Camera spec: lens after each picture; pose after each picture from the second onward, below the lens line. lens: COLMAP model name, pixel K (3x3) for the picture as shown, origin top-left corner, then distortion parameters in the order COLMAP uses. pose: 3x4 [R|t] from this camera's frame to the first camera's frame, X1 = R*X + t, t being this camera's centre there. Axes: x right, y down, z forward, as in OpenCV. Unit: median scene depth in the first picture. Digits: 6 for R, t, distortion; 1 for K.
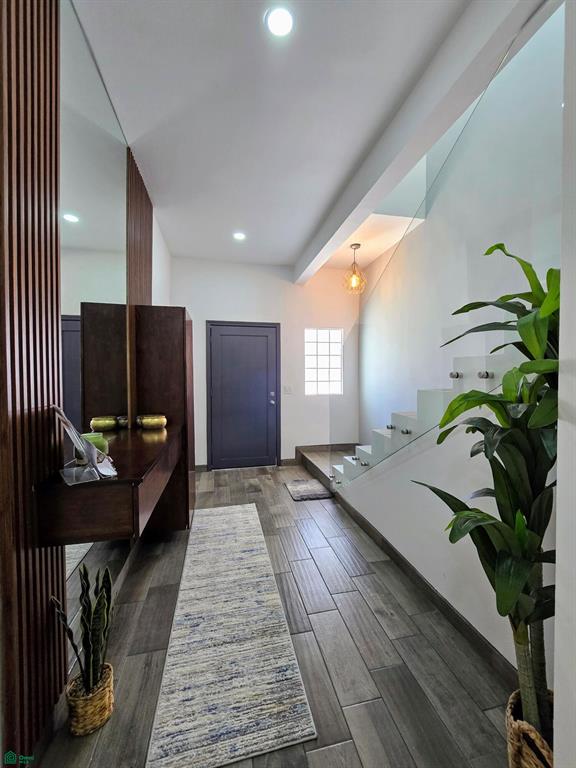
lens RADIAL K [[317.6, 0, 291.0], [0, 317.6, 382.5], [0, 0, 1]] dist [-0.000163, -0.000613]
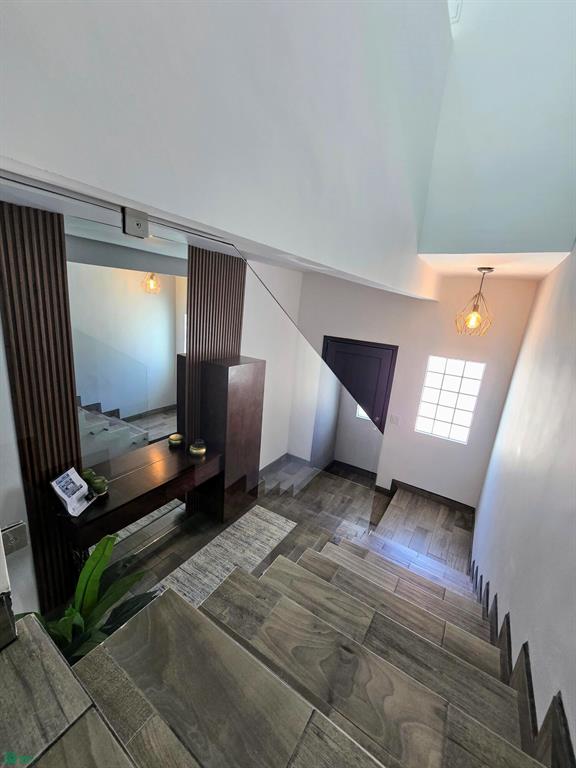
lens RADIAL K [[317.6, 0, 291.0], [0, 317.6, 382.5], [0, 0, 1]] dist [-0.000163, -0.000613]
pose [[0.712688, 0.239827, -0.659211, 0.502710], [-0.105935, 0.965760, 0.236824, -0.376560], [0.693436, -0.098948, 0.713691, 0.228385]]
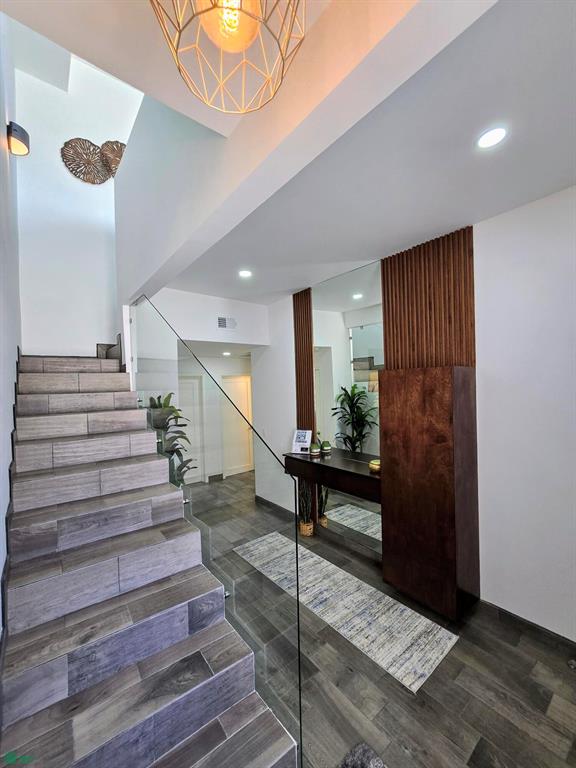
lens RADIAL K [[317.6, 0, 291.0], [0, 317.6, 382.5], [0, 0, 1]] dist [-0.000163, -0.000613]
pose [[-0.898353, 0.028475, -0.438351, 0.305017], [0.024953, 0.999593, 0.013793, -0.167224], [0.438566, 0.001452, -0.898698, 1.414717]]
